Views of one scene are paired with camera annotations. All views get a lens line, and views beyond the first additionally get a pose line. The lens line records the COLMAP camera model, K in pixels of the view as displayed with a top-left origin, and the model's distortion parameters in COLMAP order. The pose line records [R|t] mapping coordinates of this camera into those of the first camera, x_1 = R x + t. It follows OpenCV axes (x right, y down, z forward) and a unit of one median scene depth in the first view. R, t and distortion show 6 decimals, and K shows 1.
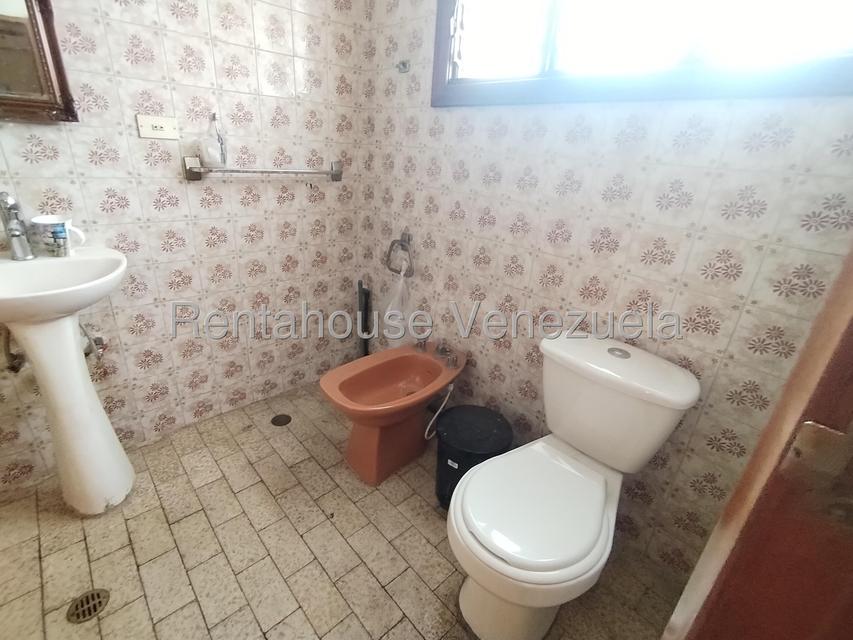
lens RADIAL K [[404.2, 0, 422.3], [0, 404.2, 318.5], [0, 0, 1]] dist [-0.006007, 0.001843]
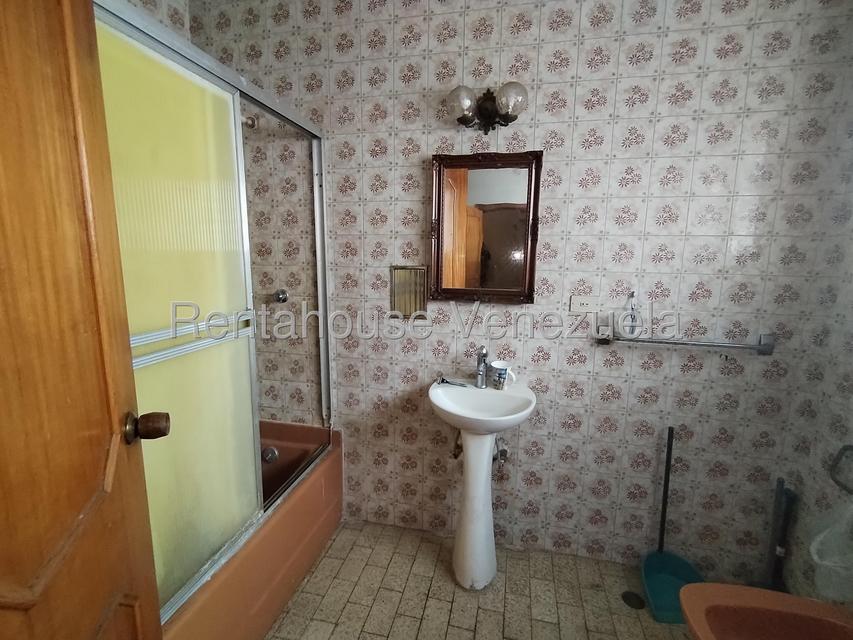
lens RADIAL K [[404.2, 0, 420.9], [0, 404.2, 315.7], [0, 0, 1]] dist [-0.006007, 0.001843]
pose [[0.565899, 0.074683, -0.821085, 0.085522], [-0.302111, 0.945404, -0.122227, -0.110075], [0.767129, 0.317227, 0.557566, -0.080682]]
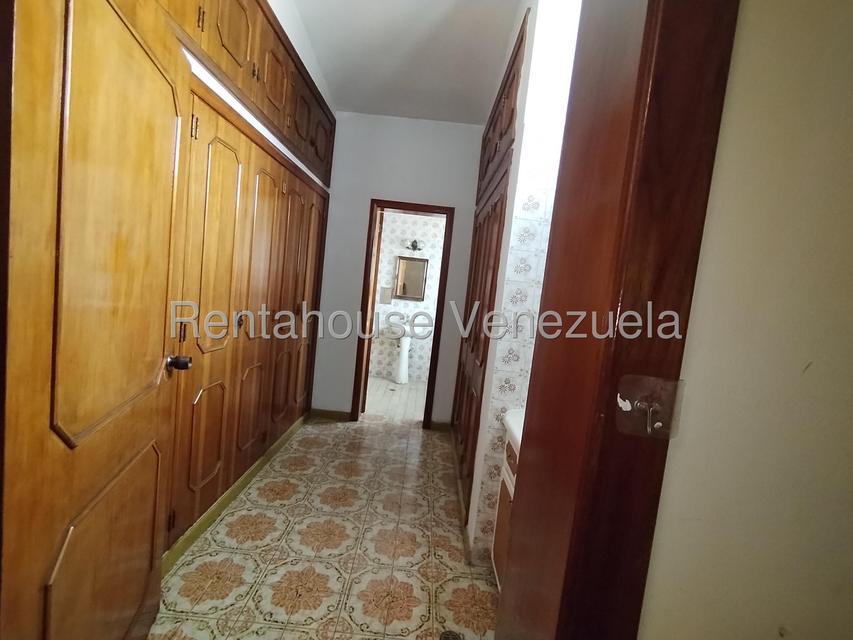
lens RADIAL K [[404.2, 0, 425.6], [0, 404.2, 323.1], [0, 0, 1]] dist [-0.006007, 0.001843]
pose [[0.738829, 0.078537, -0.669301, 1.847907], [-0.321231, 0.914131, -0.247335, 0.718092], [0.592404, 0.397738, 0.700615, -1.740942]]
